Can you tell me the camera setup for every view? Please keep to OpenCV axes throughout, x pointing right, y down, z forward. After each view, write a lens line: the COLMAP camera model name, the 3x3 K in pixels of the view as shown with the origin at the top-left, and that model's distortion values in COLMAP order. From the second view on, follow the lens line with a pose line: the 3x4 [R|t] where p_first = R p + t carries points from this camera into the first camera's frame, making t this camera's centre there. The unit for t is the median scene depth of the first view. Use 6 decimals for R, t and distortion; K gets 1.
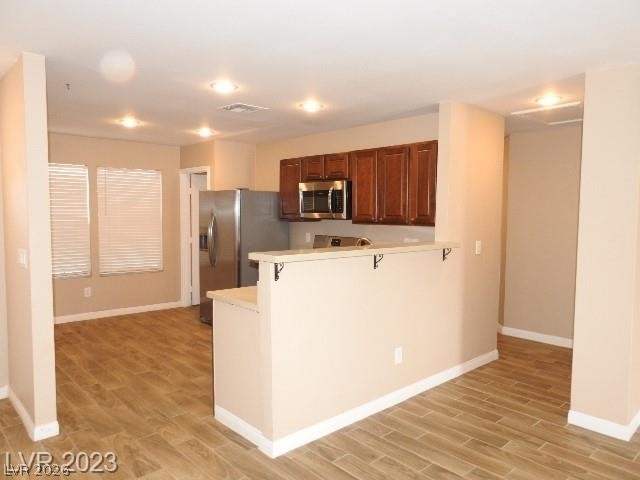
lens RADIAL K [[451.8, 0, 320.0], [0, 451.8, 240.0], [0, 0, 1]] dist [0.005077, 0.005758]
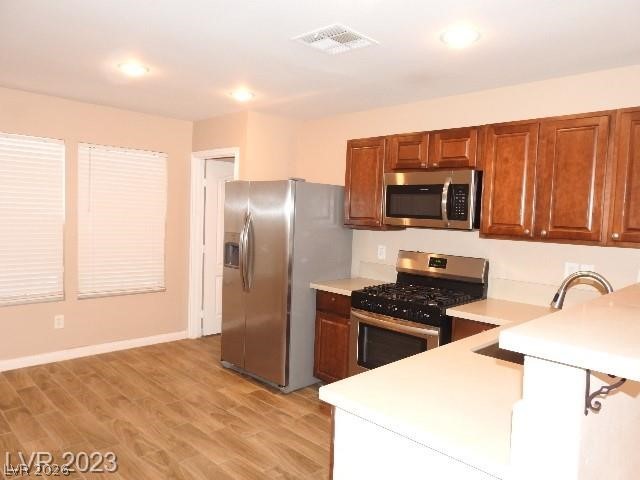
lens RADIAL K [[451.3, 0, 320.0], [0, 451.3, 240.0], [0, 0, 1]] dist [0.000617, 0.001711]
pose [[0.998576, 0.026526, 0.046292, -0.166395], [-0.026486, 0.999648, -0.001474, -0.022354], [-0.046314, 0.000246, 0.998927, 0.323006]]
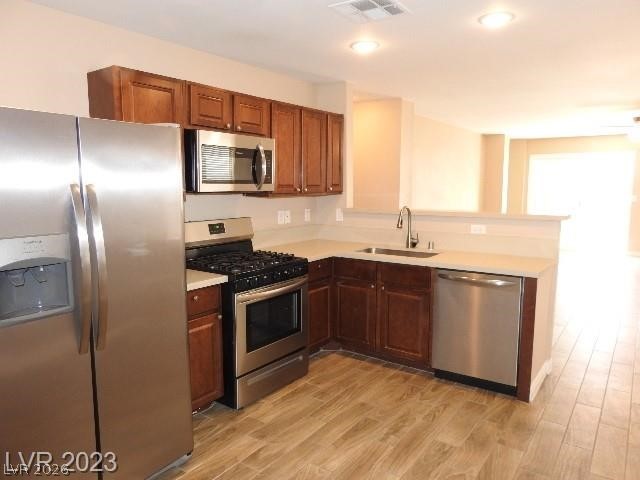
lens RADIAL K [[451.8, 0, 320.0], [0, 451.8, 240.0], [0, 0, 1]] dist [0.005077, 0.005758]
pose [[-0.191560, -0.131162, 0.972677, -0.617494], [0.055980, 0.987957, 0.144248, -0.062815], [-0.979883, 0.082082, -0.181910, 0.949075]]
